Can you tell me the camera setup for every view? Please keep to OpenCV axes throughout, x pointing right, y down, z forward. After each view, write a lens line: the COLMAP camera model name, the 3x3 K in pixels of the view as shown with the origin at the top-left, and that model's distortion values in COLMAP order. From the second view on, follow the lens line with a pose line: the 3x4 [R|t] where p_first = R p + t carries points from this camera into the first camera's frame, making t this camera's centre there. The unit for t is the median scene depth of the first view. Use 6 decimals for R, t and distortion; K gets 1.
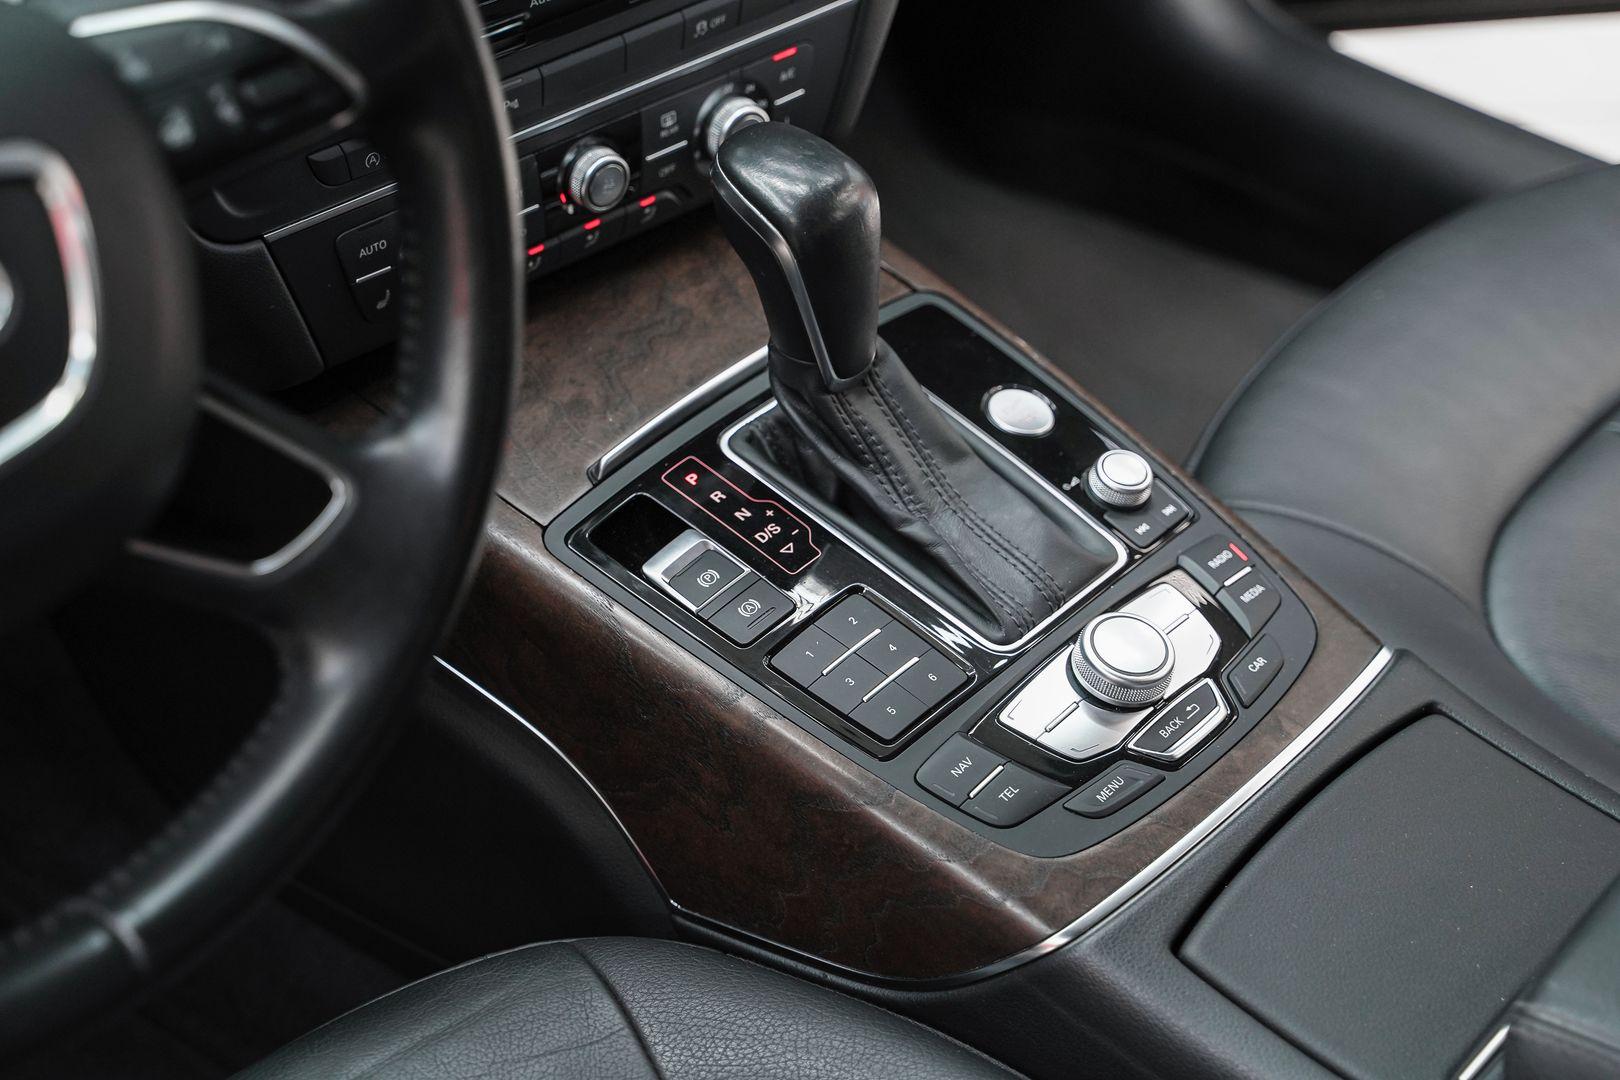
lens RADIAL K [[2757.9, 0, 804.1], [0, 2757.9, 540.1], [0, 0, 1]] dist [0.194821, 0.000000]
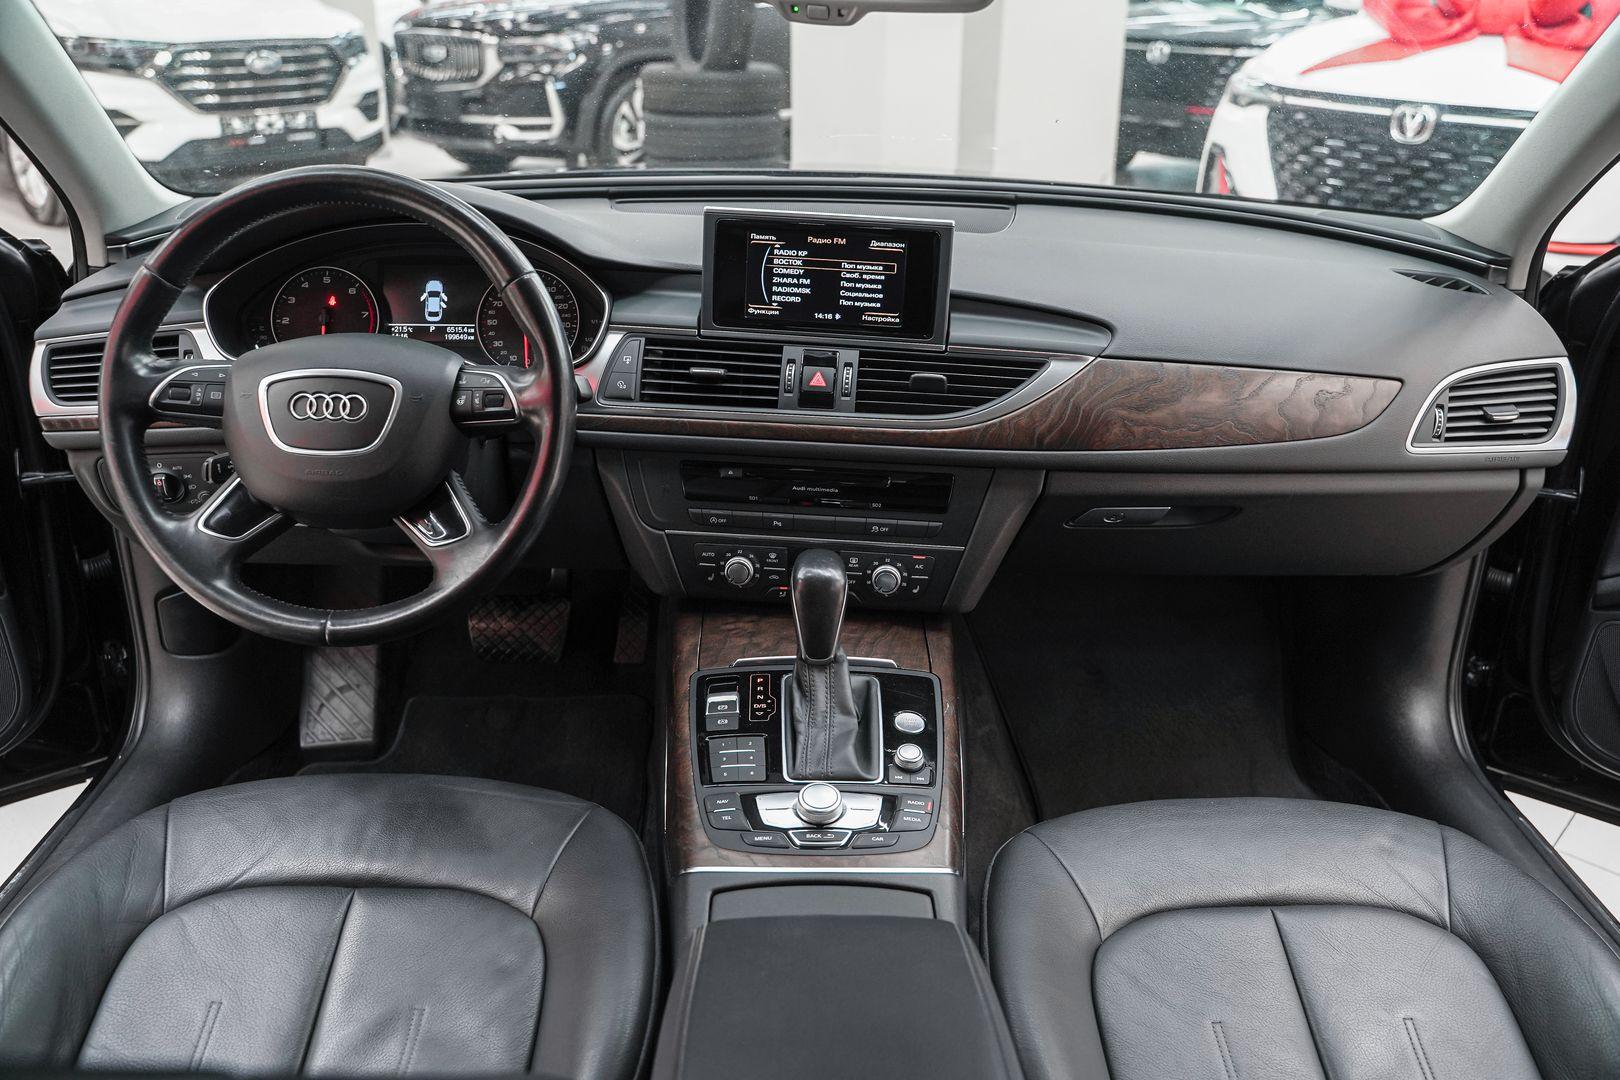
lens RADIAL K [[1320.5, 0, 823.4], [0, 1320.5, 532.5], [0, 0, 1]] dist [-0.126773, 0.100358]
pose [[0.683503, 0.258088, -0.682799, 0.755407], [-0.465333, 0.874754, -0.135168, -0.005259], [0.562396, 0.410117, 0.717994, 0.157380]]
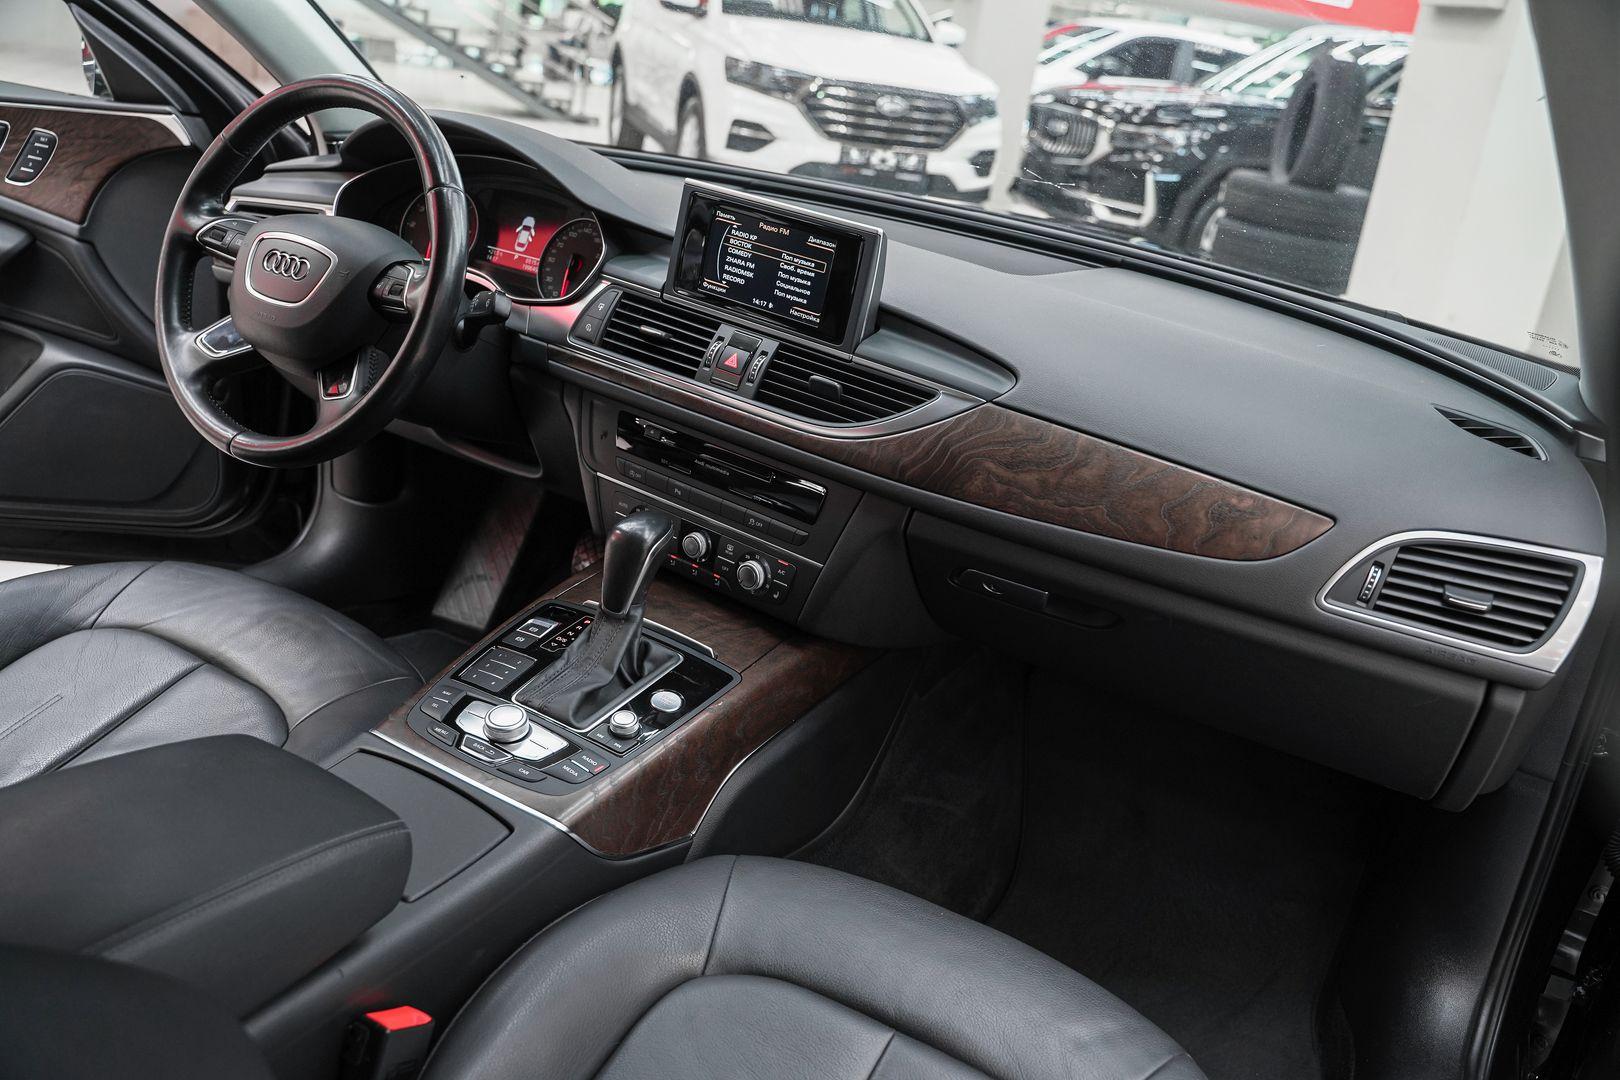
lens RADIAL K [[1320.5, 0, 817.1], [0, 1320.5, 544.1], [0, 0, 1]] dist [-0.126773, 0.100358]
pose [[0.214811, 0.349103, -0.912131, 1.072935], [-0.723141, 0.684585, 0.091710, -0.332239], [0.656448, 0.639899, 0.399507, 0.624834]]
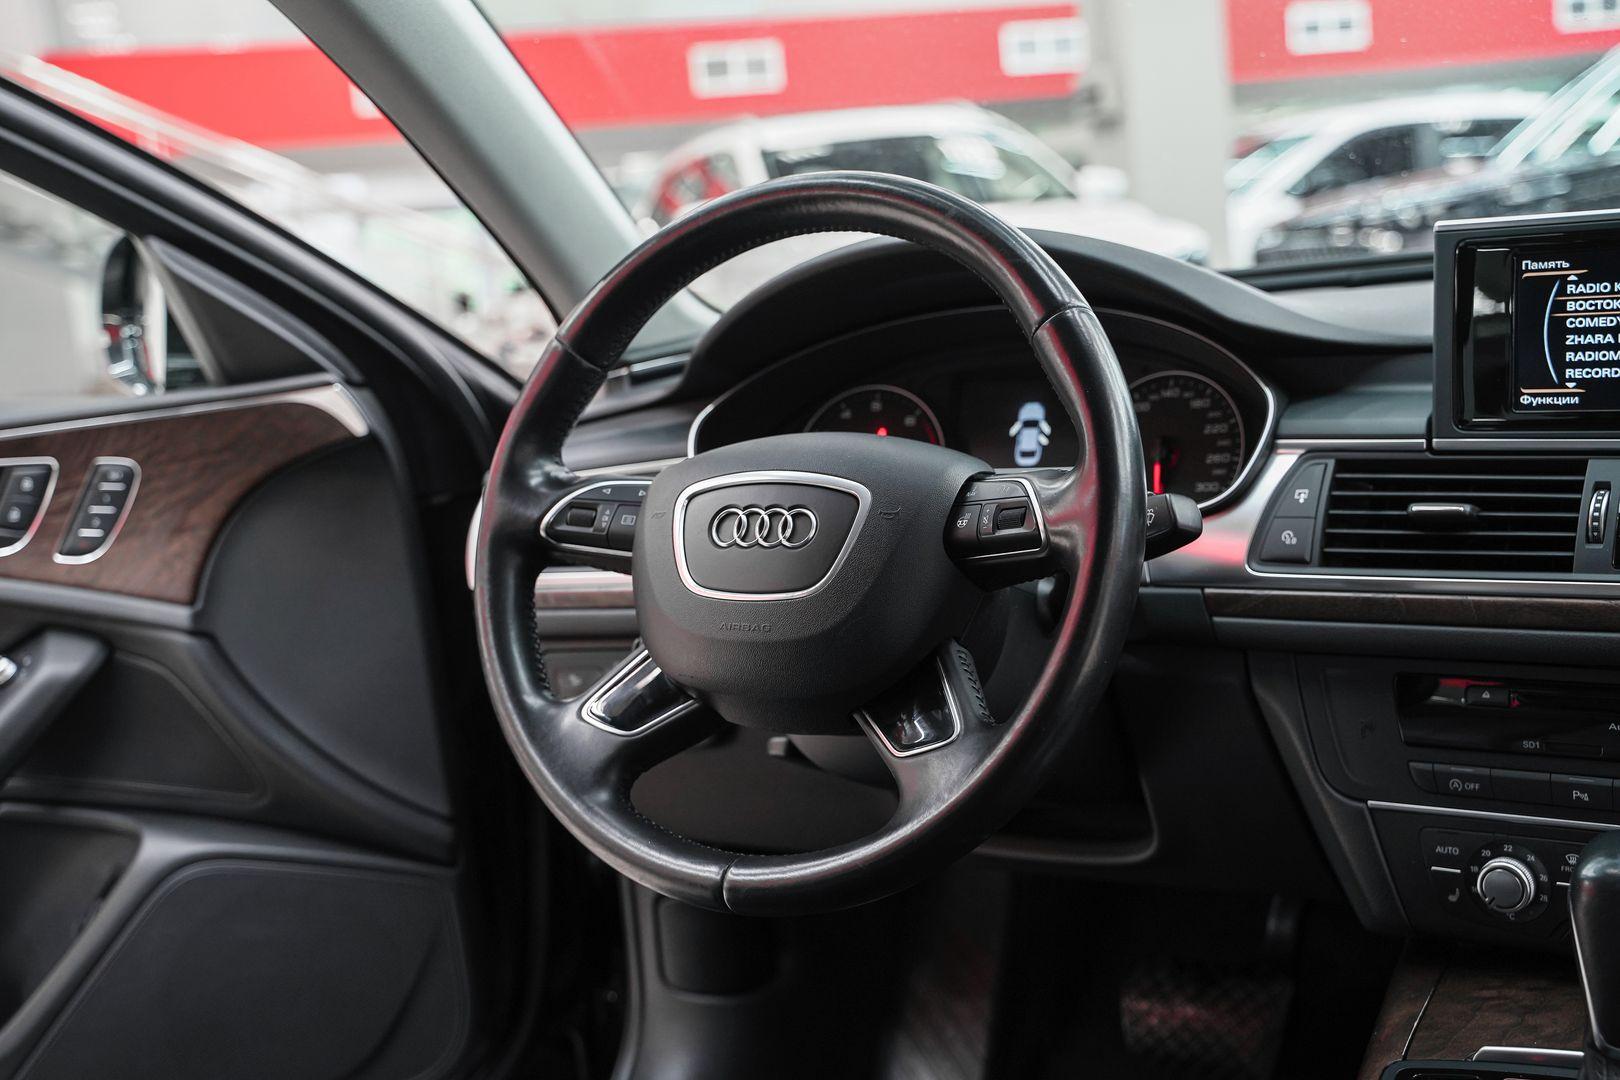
lens RADIAL K [[1939.2, 0, 823.5], [0, 1939.2, 531.7], [0, 0, 1]] dist [0.049386, 0.000000]
pose [[0.207850, 0.074014, -0.975356, 0.727279], [-0.552646, 0.831622, -0.054663, -0.010006], [0.807082, 0.550388, 0.213756, 0.437669]]
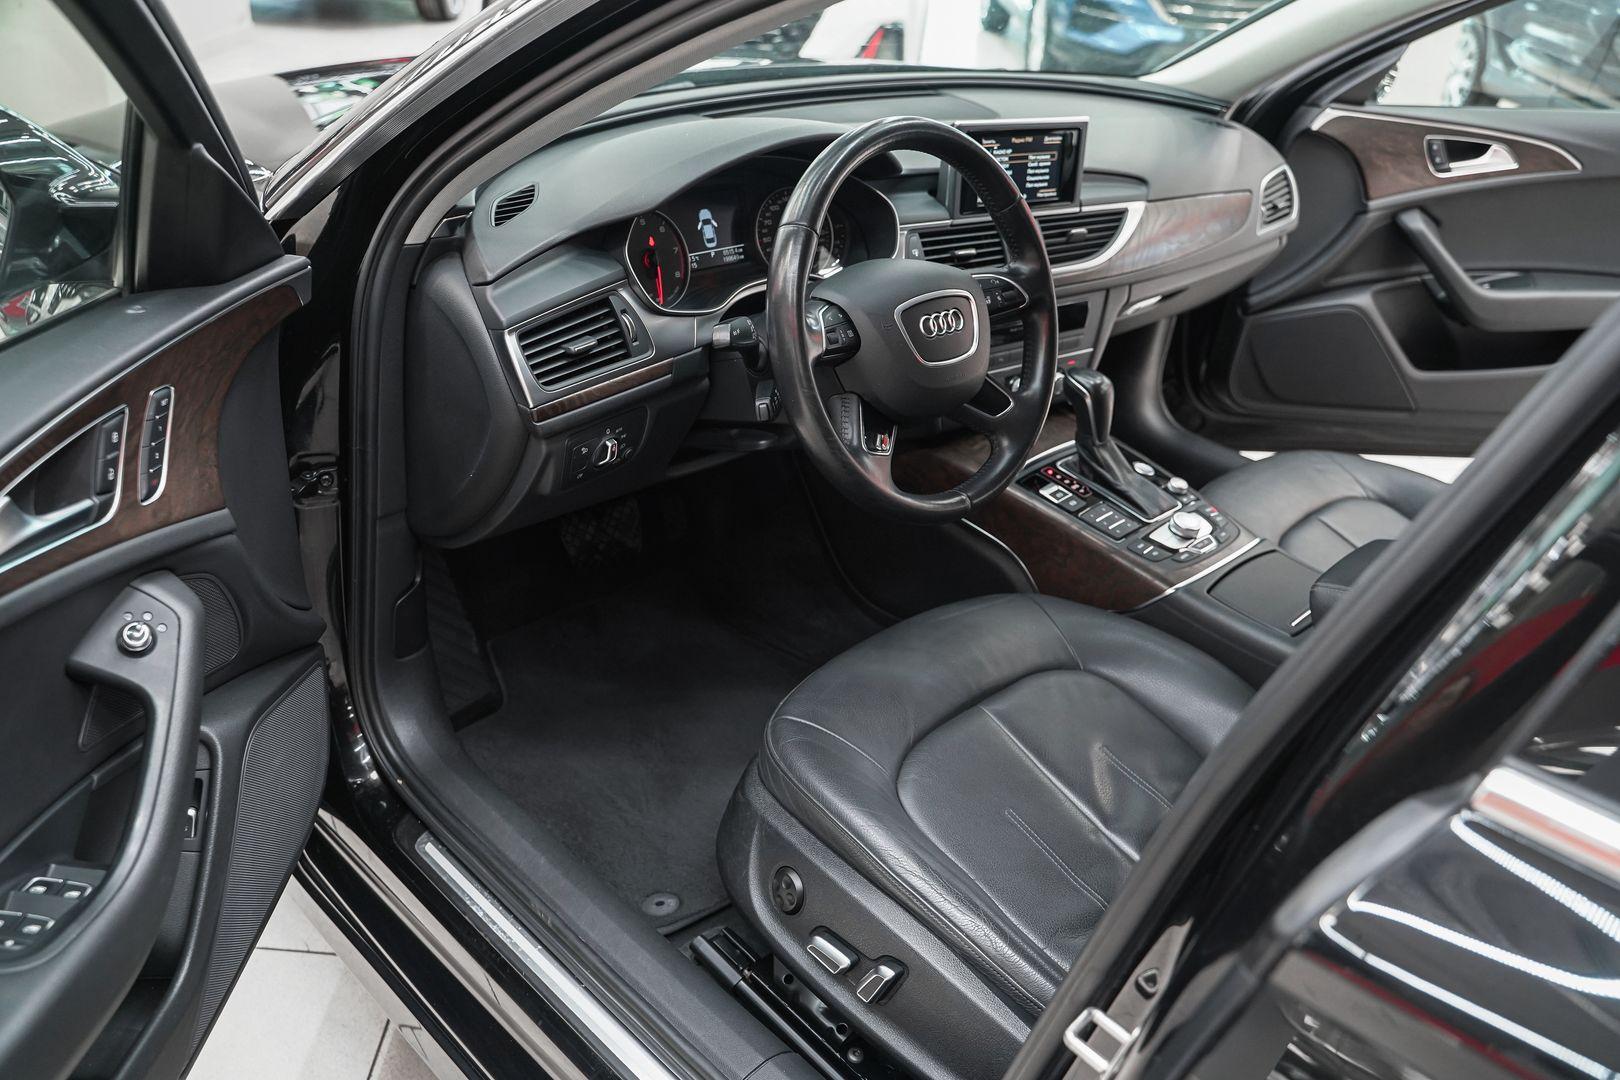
lens RADIAL K [[1320.5, 0, 804.8], [0, 1320.5, 543.1], [0, 0, 1]] dist [-0.126773, 0.100358]
pose [[0.997008, 0.064520, -0.042564, -0.261785], [-0.071834, 0.976735, -0.202060, 0.400184], [0.028537, 0.204513, 0.978448, -0.519463]]
